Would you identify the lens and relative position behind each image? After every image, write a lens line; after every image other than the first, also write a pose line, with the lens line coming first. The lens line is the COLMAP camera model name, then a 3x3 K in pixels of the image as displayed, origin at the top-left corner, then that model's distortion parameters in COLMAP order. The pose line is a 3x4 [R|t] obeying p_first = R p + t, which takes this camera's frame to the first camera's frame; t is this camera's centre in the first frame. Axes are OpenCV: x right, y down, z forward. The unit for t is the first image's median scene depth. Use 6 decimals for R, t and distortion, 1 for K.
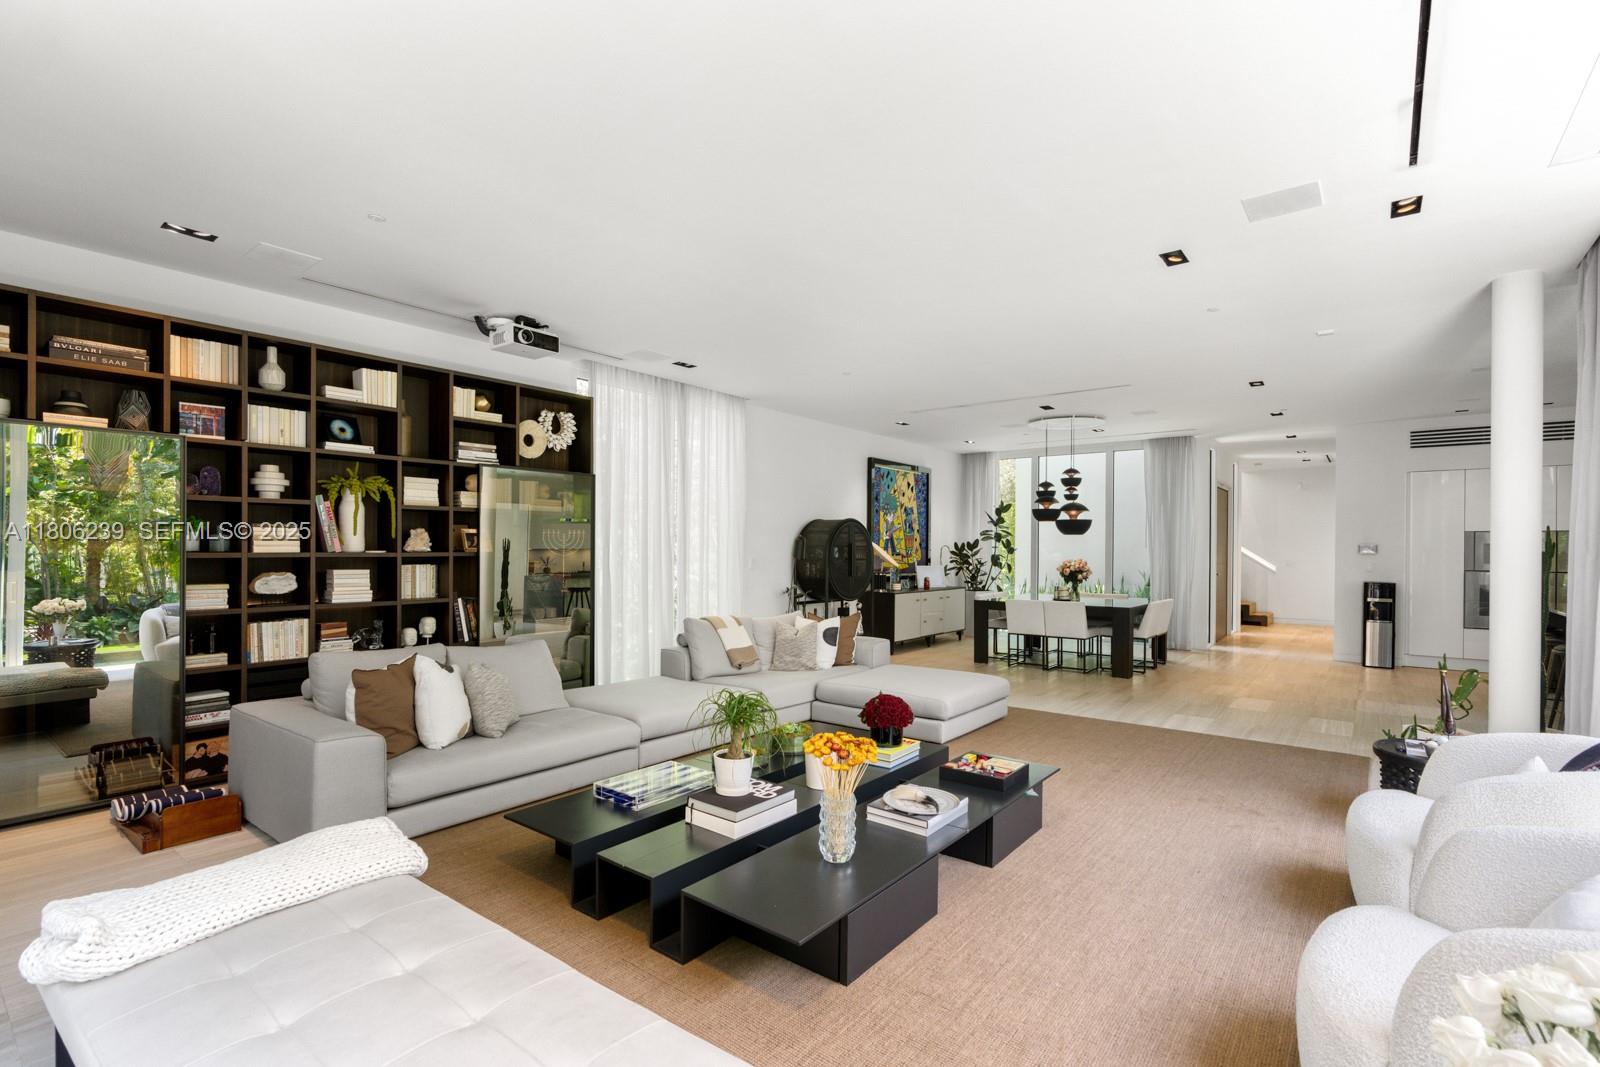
lens RADIAL K [[735.8, 0, 791.8], [0, 735.8, 548.4], [0, 0, 1]] dist [-0.001270, -0.000105]
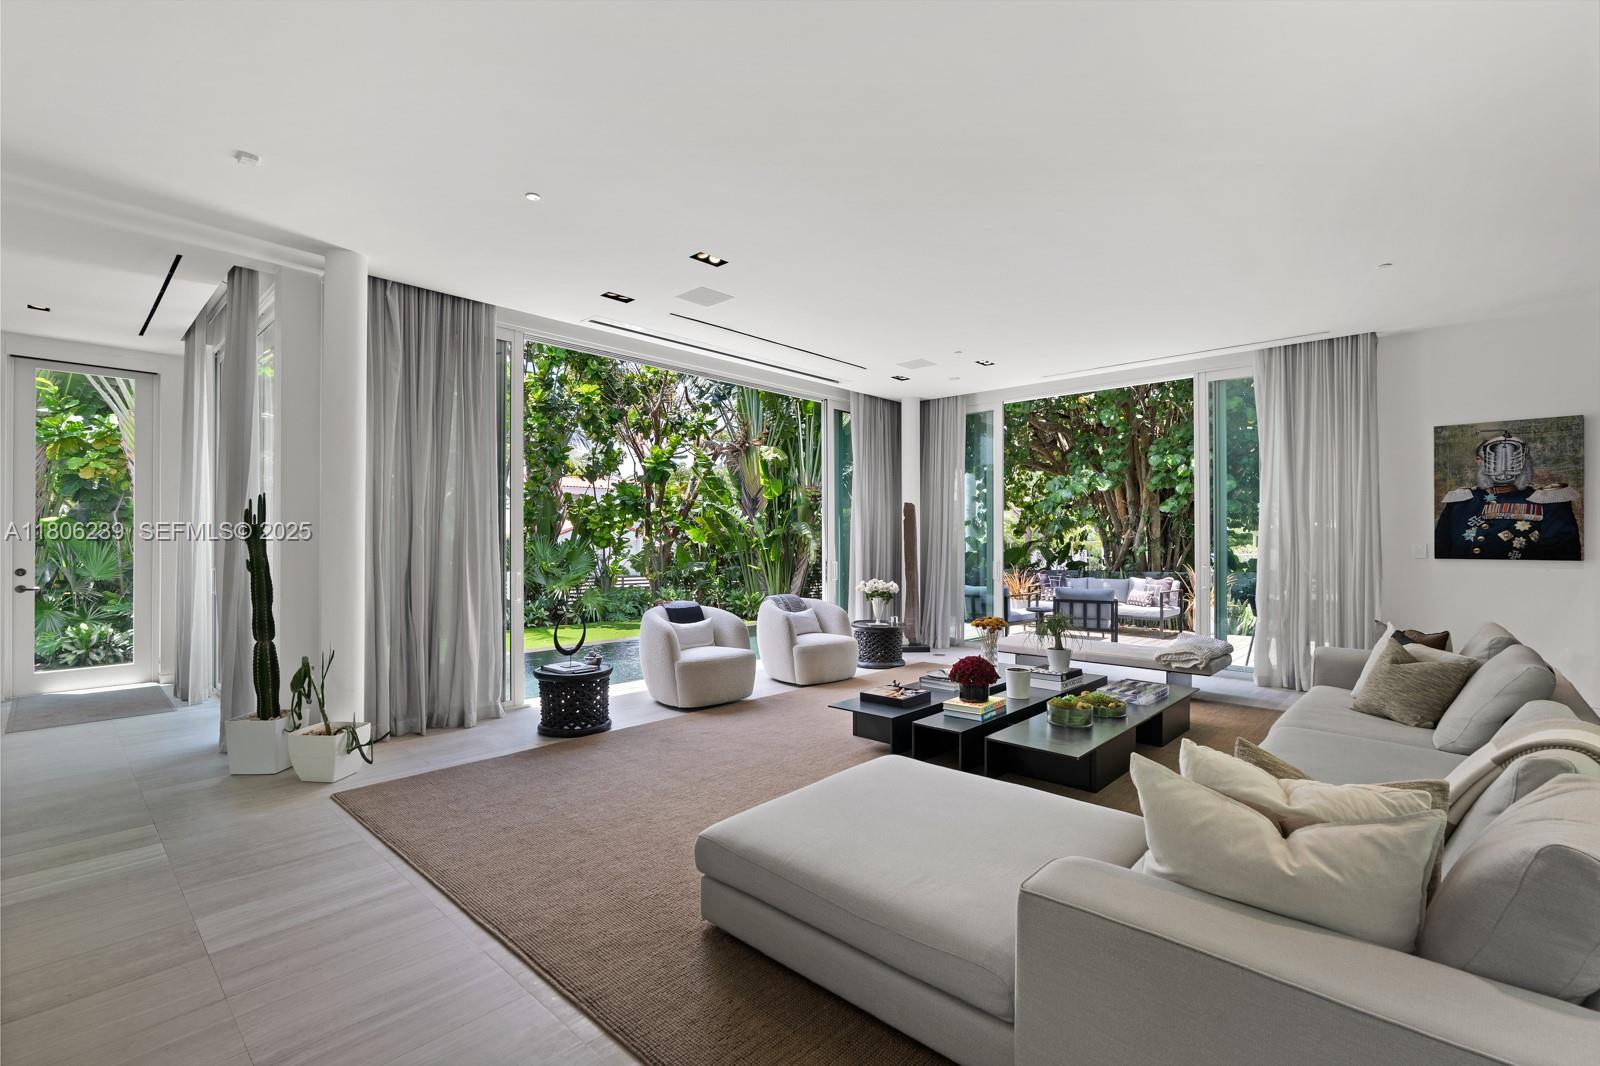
lens RADIAL K [[728.6, 0, 800.0], [0, 728.6, 533.0], [0, 0, 1]] dist [-0.001986, 0.000230]
pose [[-0.997696, -0.004438, 0.067705, 0.245161], [-0.004944, 0.999961, -0.007303, 0.014512], [-0.067670, -0.007621, -0.997679, 1.635193]]
